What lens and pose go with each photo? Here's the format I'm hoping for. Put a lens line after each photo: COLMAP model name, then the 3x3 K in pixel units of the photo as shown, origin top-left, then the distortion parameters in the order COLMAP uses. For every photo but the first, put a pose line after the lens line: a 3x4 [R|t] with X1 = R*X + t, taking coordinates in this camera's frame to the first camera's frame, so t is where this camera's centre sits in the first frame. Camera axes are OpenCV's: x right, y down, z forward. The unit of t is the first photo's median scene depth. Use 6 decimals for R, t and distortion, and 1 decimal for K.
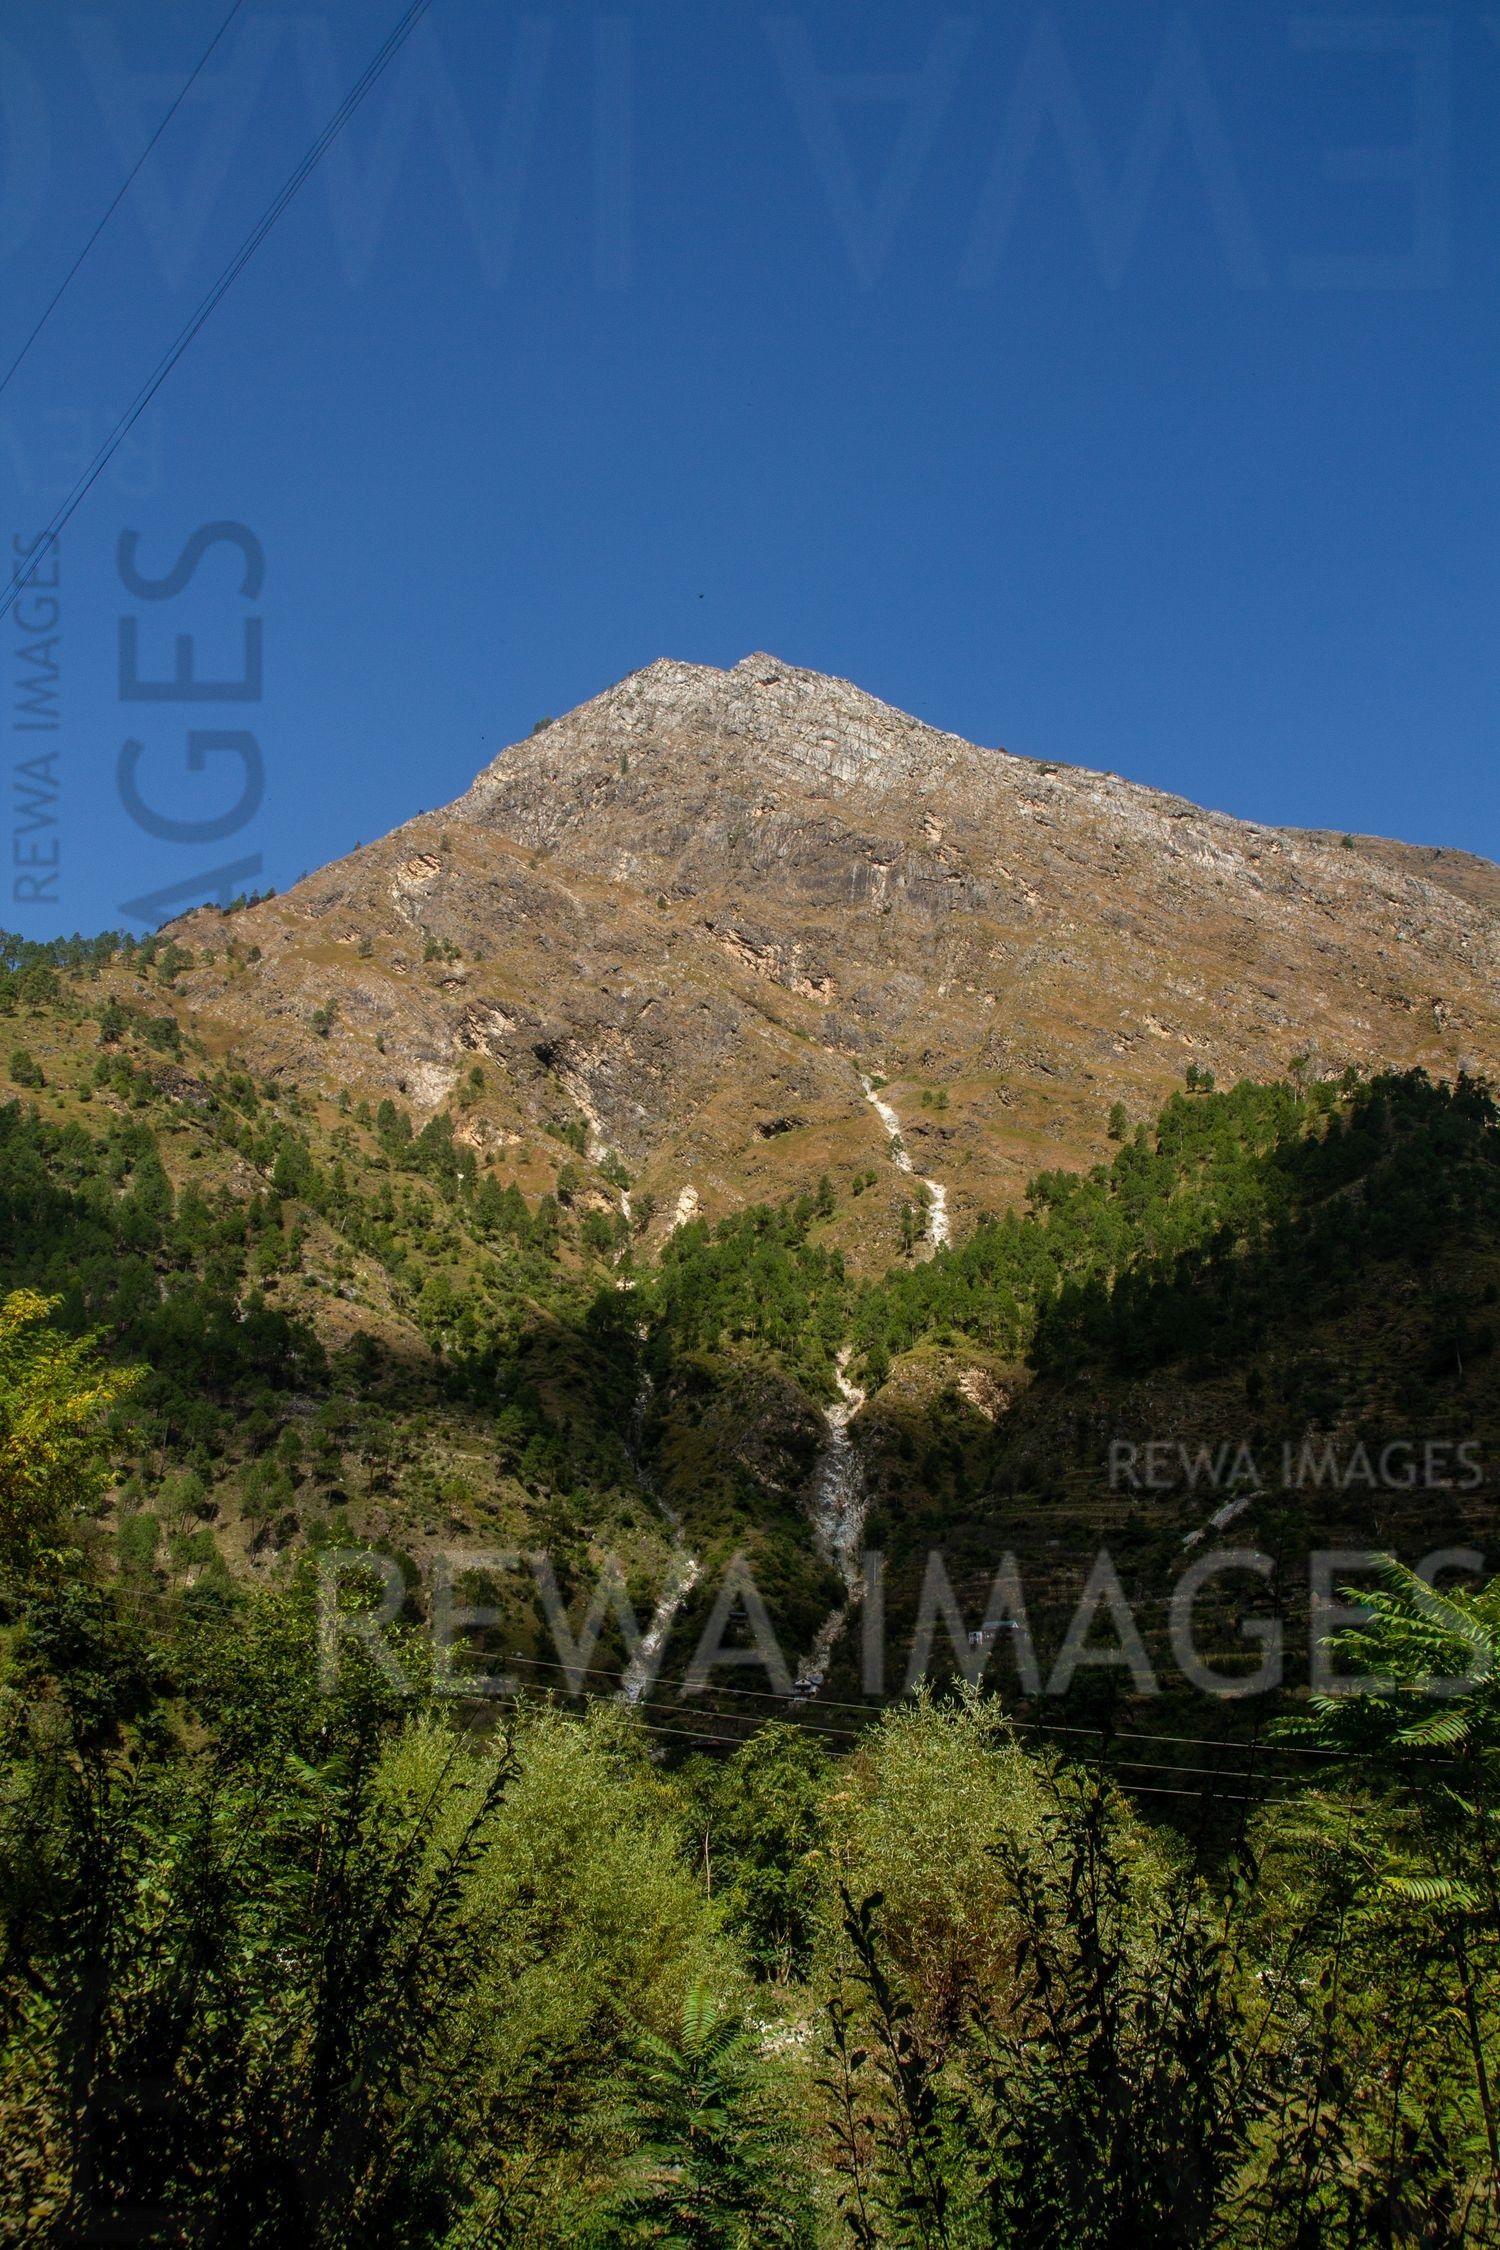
lens RADIAL K [[1763.0, 0, 750.0], [0, 1763.0, 1125.0], [0, 0, 1]] dist [-0.156001, 0.145660]
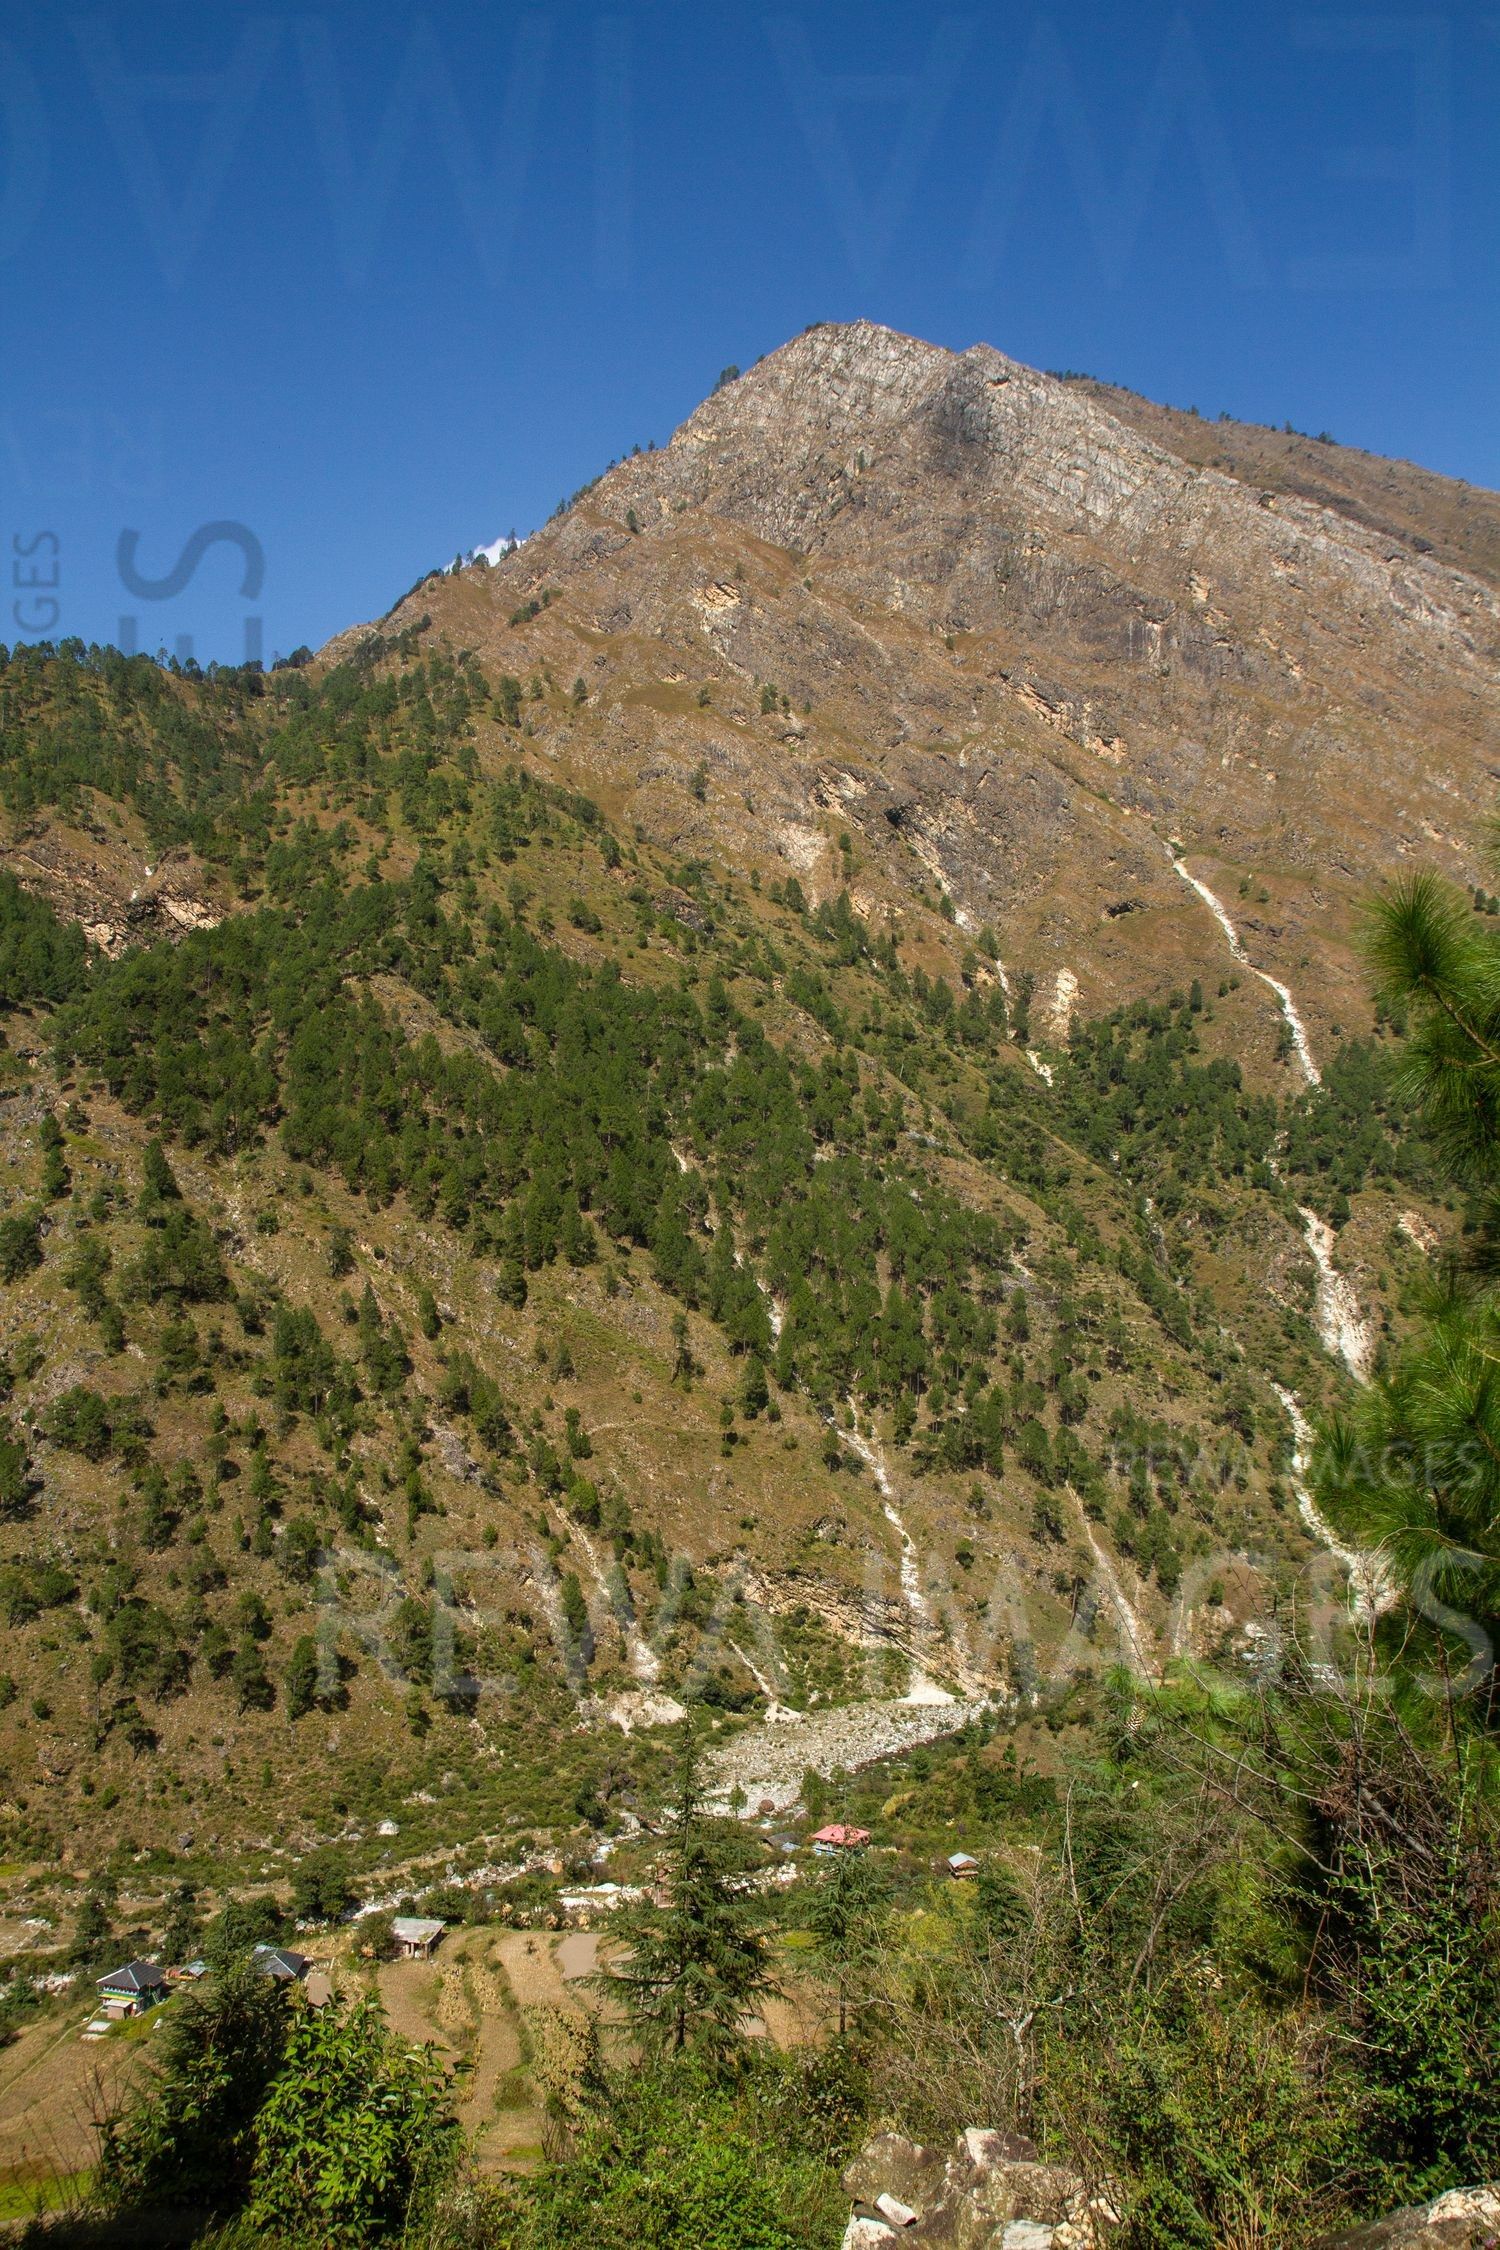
lens RADIAL K [[1763.0, 0, 750.0], [0, 1763.0, 1125.0], [0, 0, 1]] dist [-0.156001, 0.145660]
pose [[0.997745, -0.001601, 0.067097, -0.270864], [-0.019190, 0.951176, 0.308052, -0.188175], [-0.064314, -0.308645, 0.949000, -0.135209]]
